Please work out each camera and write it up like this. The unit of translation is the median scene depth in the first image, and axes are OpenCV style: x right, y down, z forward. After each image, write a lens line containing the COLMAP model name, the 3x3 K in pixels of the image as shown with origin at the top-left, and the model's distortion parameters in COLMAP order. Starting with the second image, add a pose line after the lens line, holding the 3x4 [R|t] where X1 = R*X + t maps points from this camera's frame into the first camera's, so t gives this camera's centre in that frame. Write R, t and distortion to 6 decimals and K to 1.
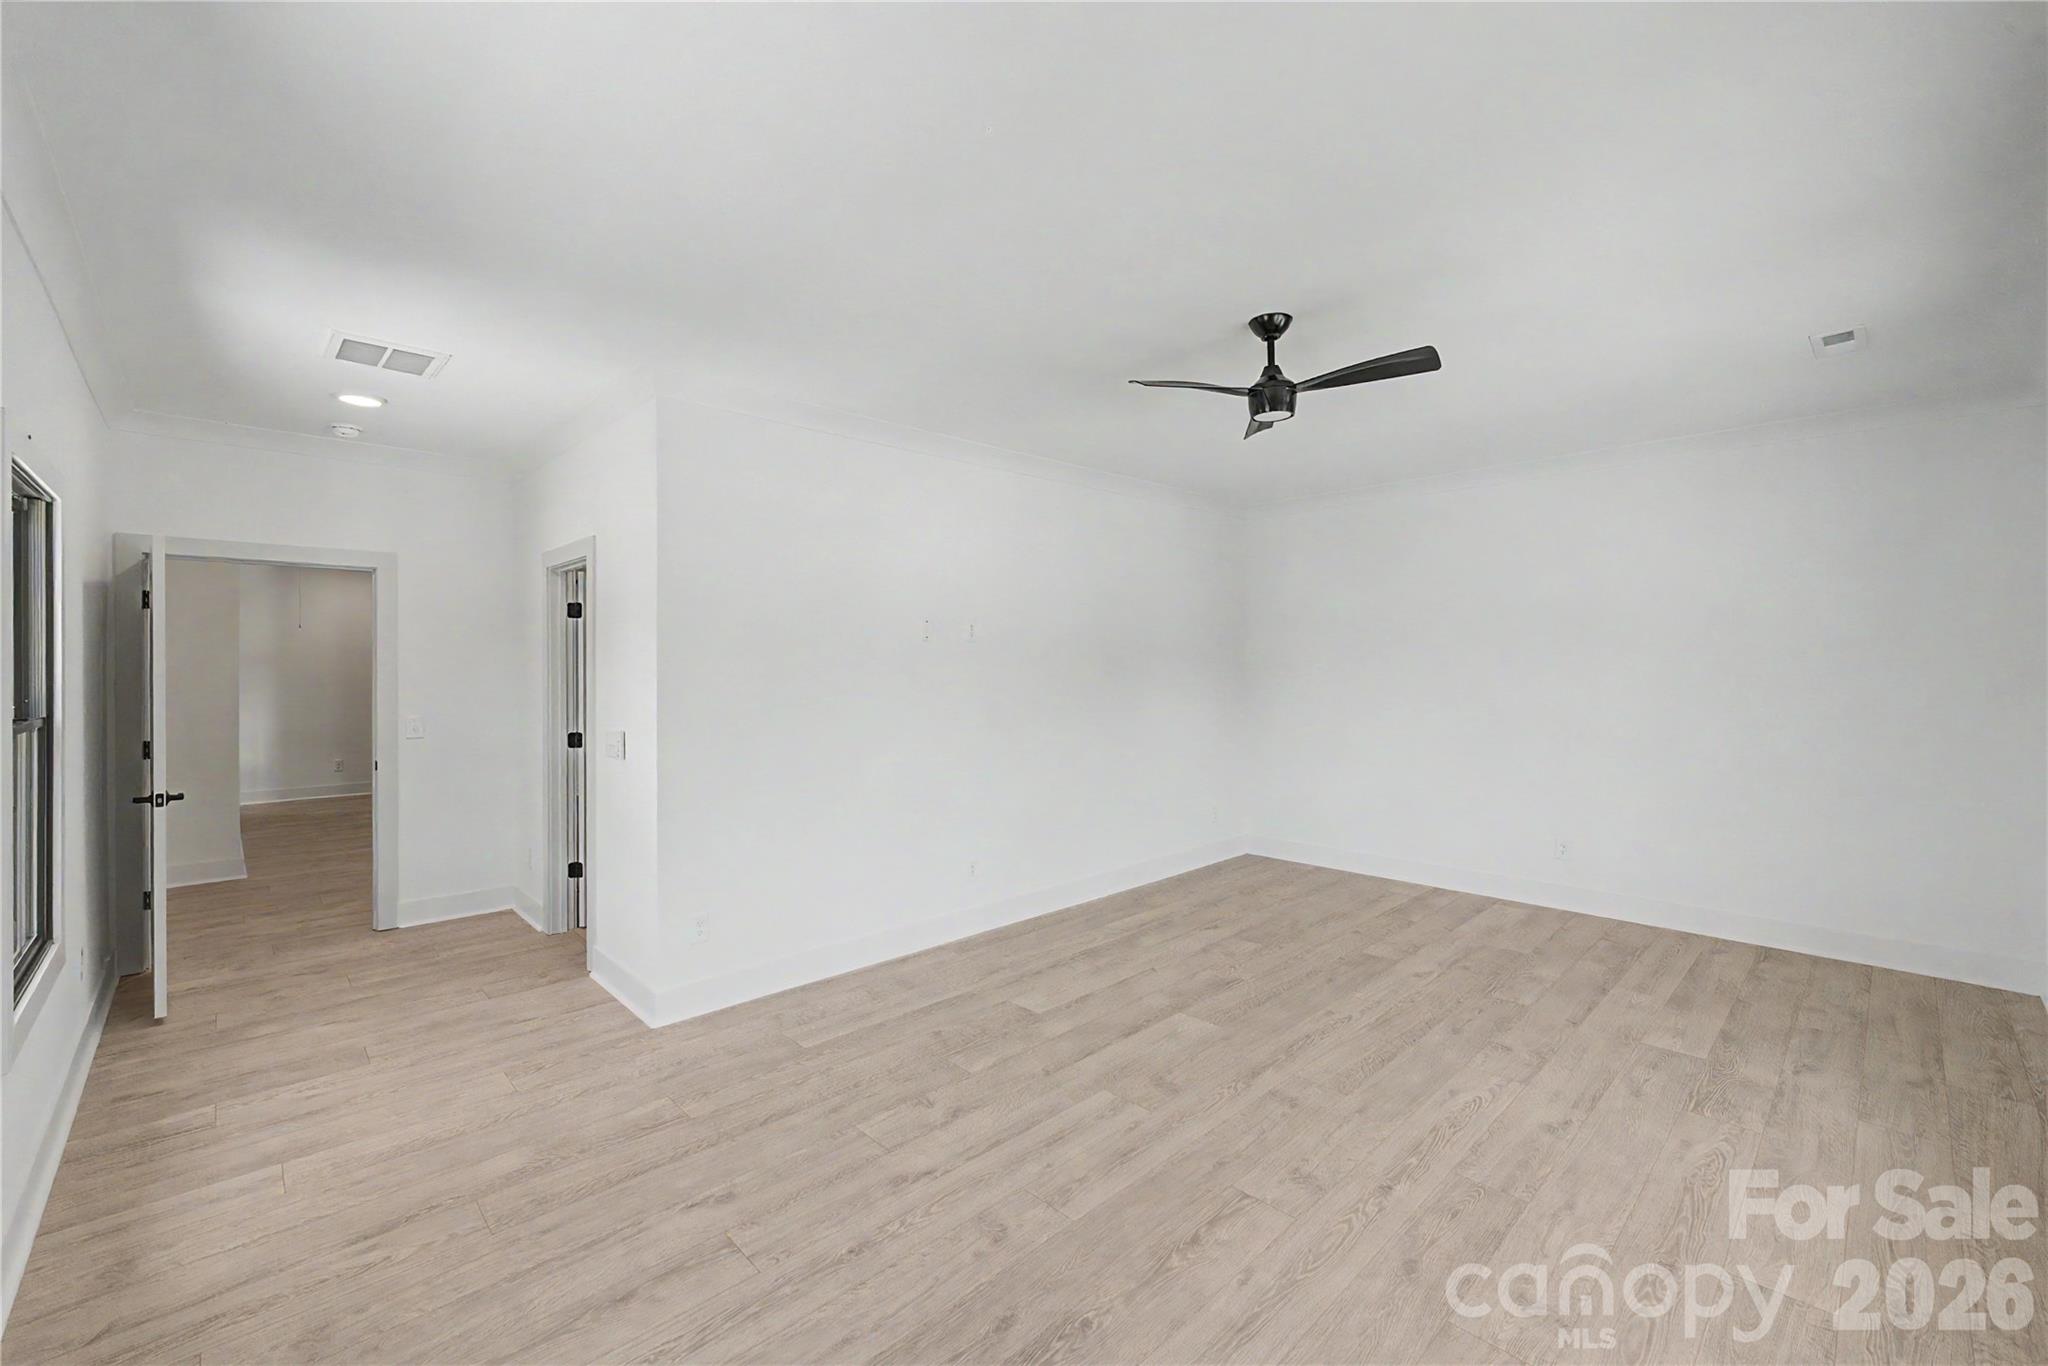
lens RADIAL K [[840.3, 0, 1022.5], [0, 840.3, 678.6], [0, 0, 1]] dist [0.000662, 0.000125]
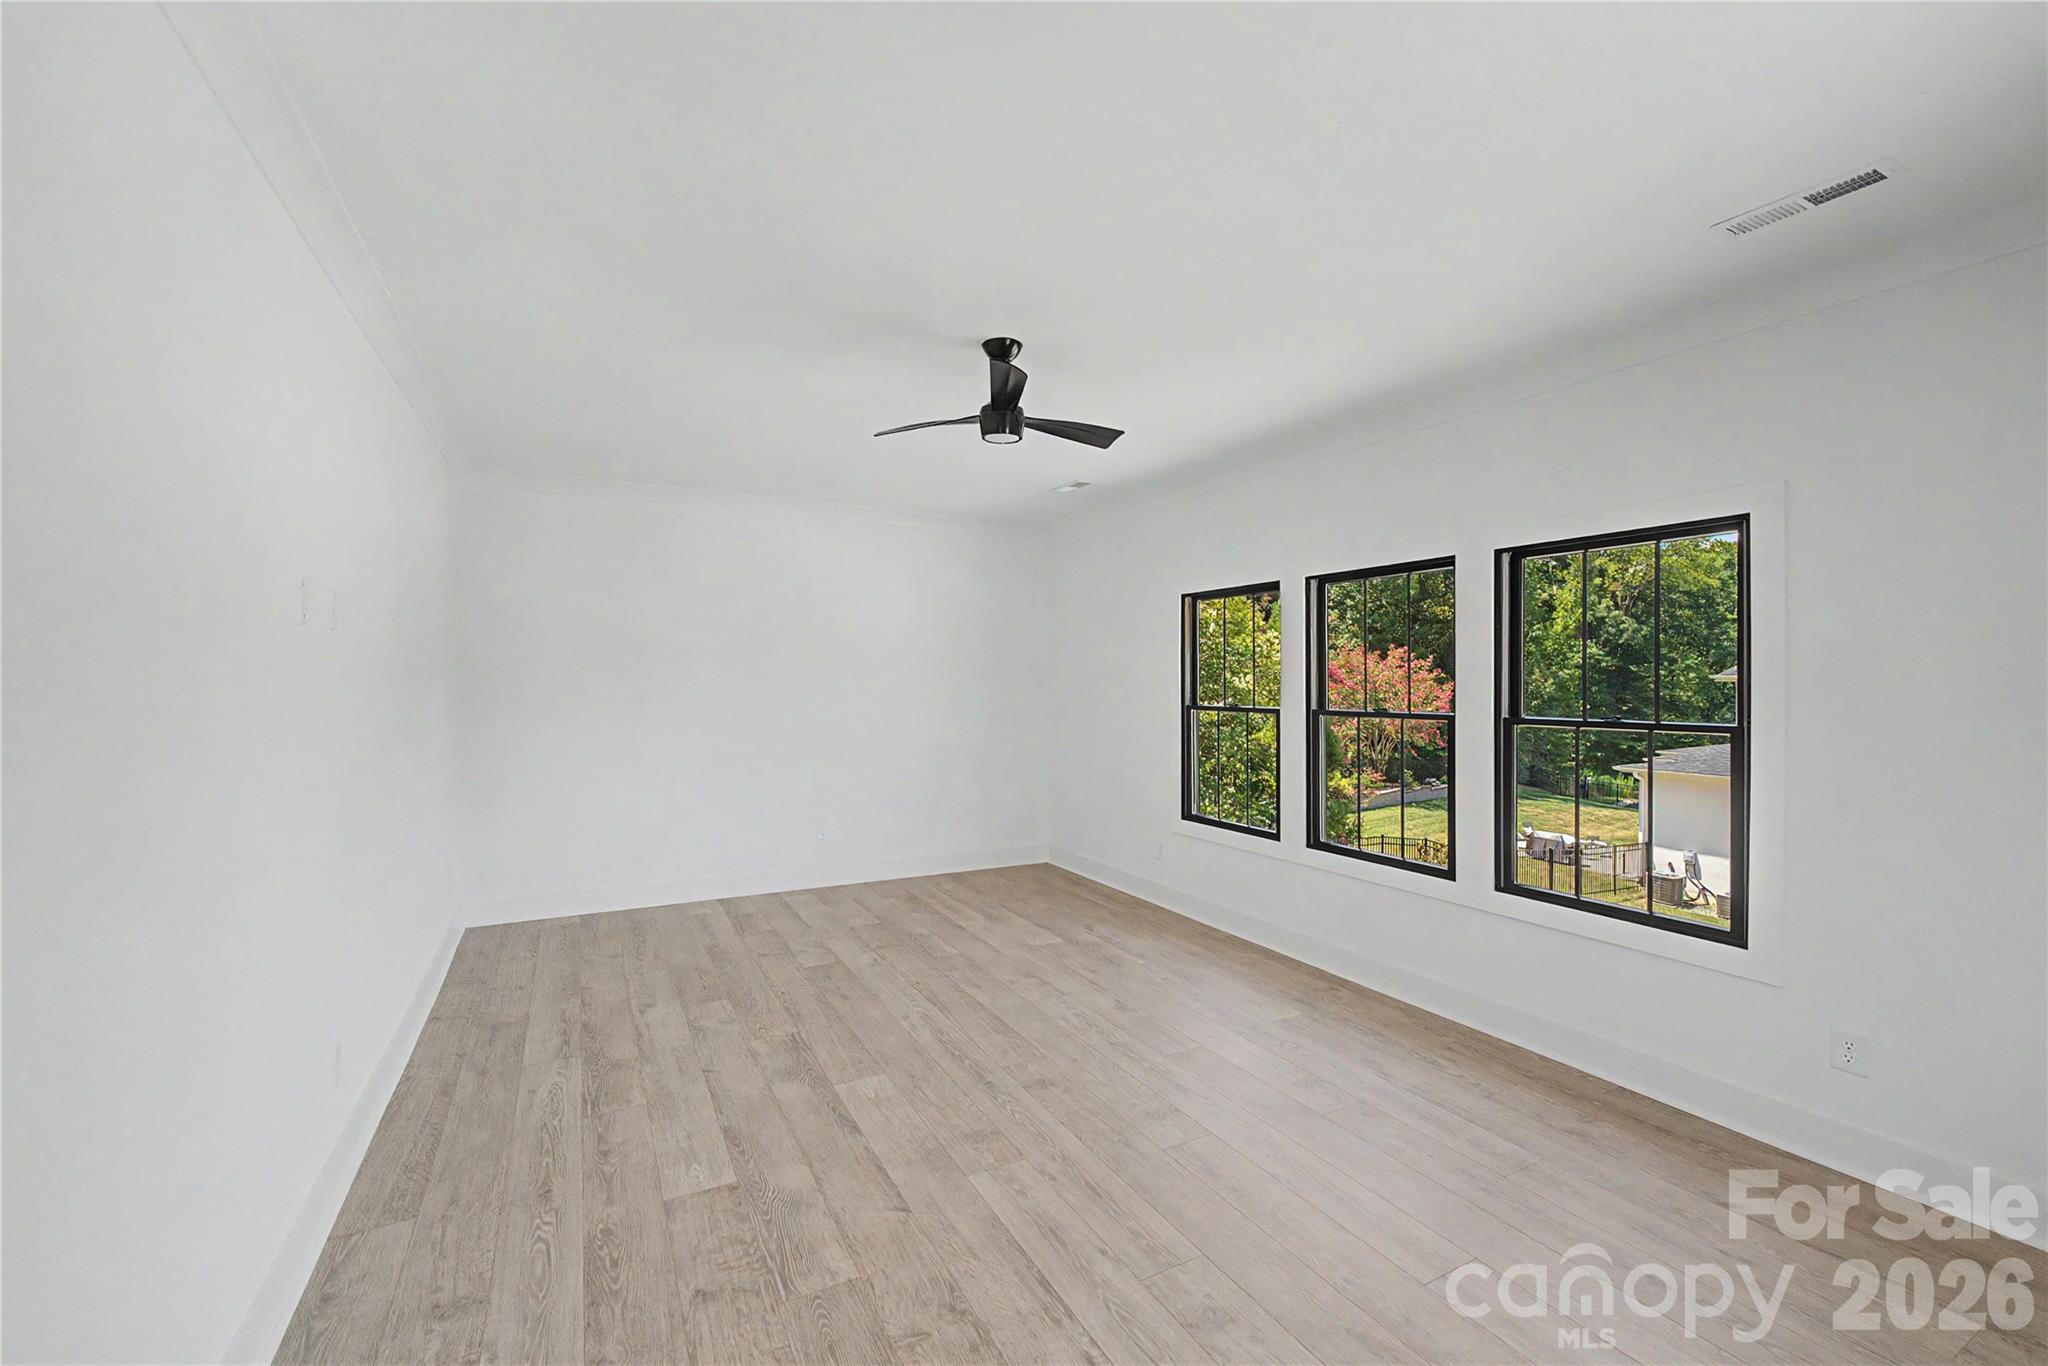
lens RADIAL K [[840.3, 0, 1022.5], [0, 840.3, 678.6], [0, 0, 1]] dist [0.000662, 0.000125]
pose [[0.262245, 0.008008, 0.964968, -0.566463], [0.005107, 0.999940, -0.009686, -0.003398], [-0.964988, 0.007469, 0.262188, 0.572821]]
